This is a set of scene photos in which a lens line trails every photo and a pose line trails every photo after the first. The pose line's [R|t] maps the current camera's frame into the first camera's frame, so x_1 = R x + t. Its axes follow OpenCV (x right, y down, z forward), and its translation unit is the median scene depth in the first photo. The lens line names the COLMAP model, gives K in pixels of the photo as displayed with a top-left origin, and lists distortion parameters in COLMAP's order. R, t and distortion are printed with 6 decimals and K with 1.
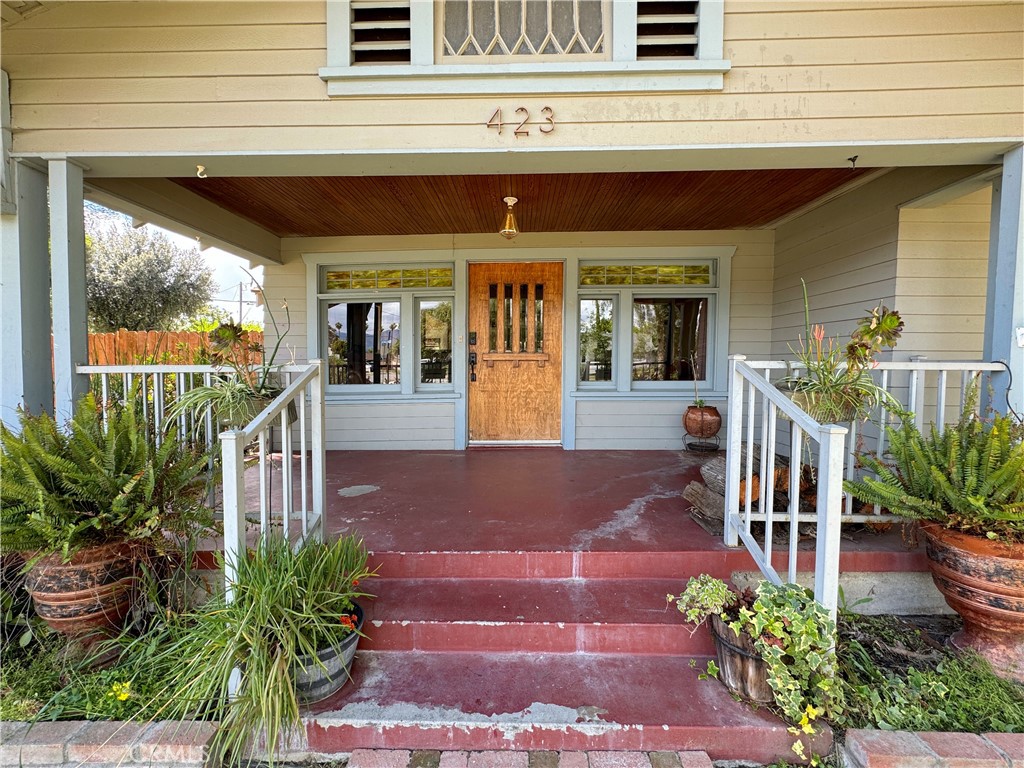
lens RADIAL K [[411.9, 0, 520.4], [0, 411.9, 383.4], [0, 0, 1]] dist [-0.002345, 0.000275]
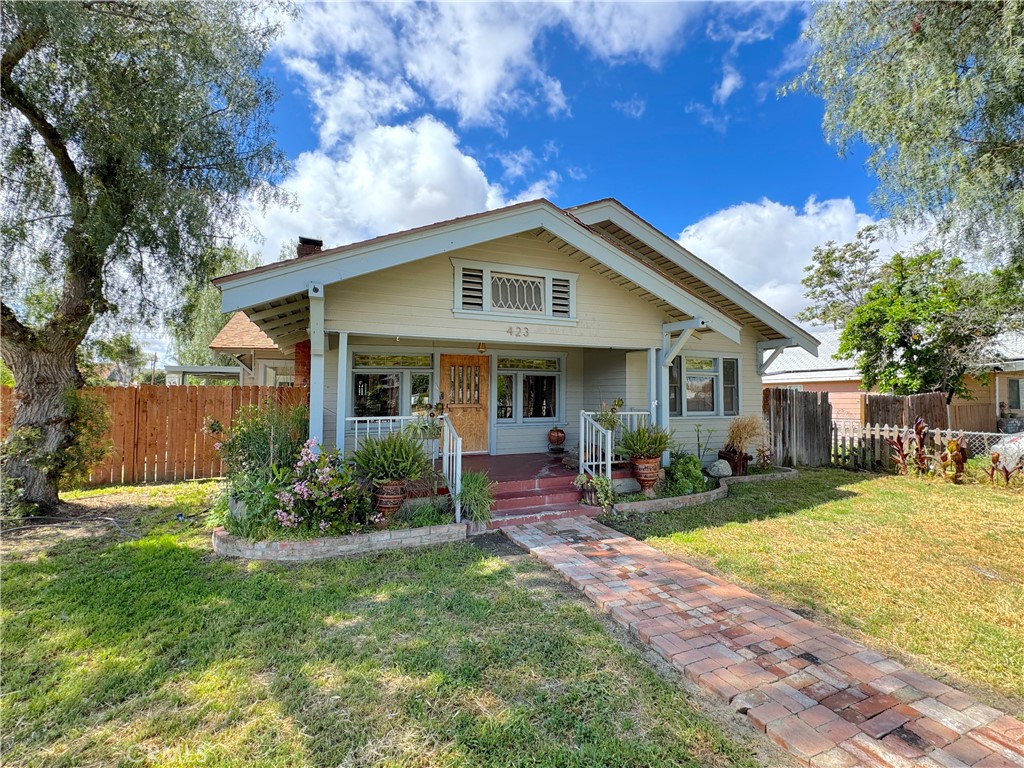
lens RADIAL K [[411.9, 0, 504.8], [0, 411.9, 387.3], [0, 0, 1]] dist [-0.002345, 0.000275]
pose [[0.918520, 0.011941, 0.395195, -1.229266], [0.016902, 0.997444, -0.069422, -0.035206], [-0.395014, 0.070445, 0.915970, -1.610809]]
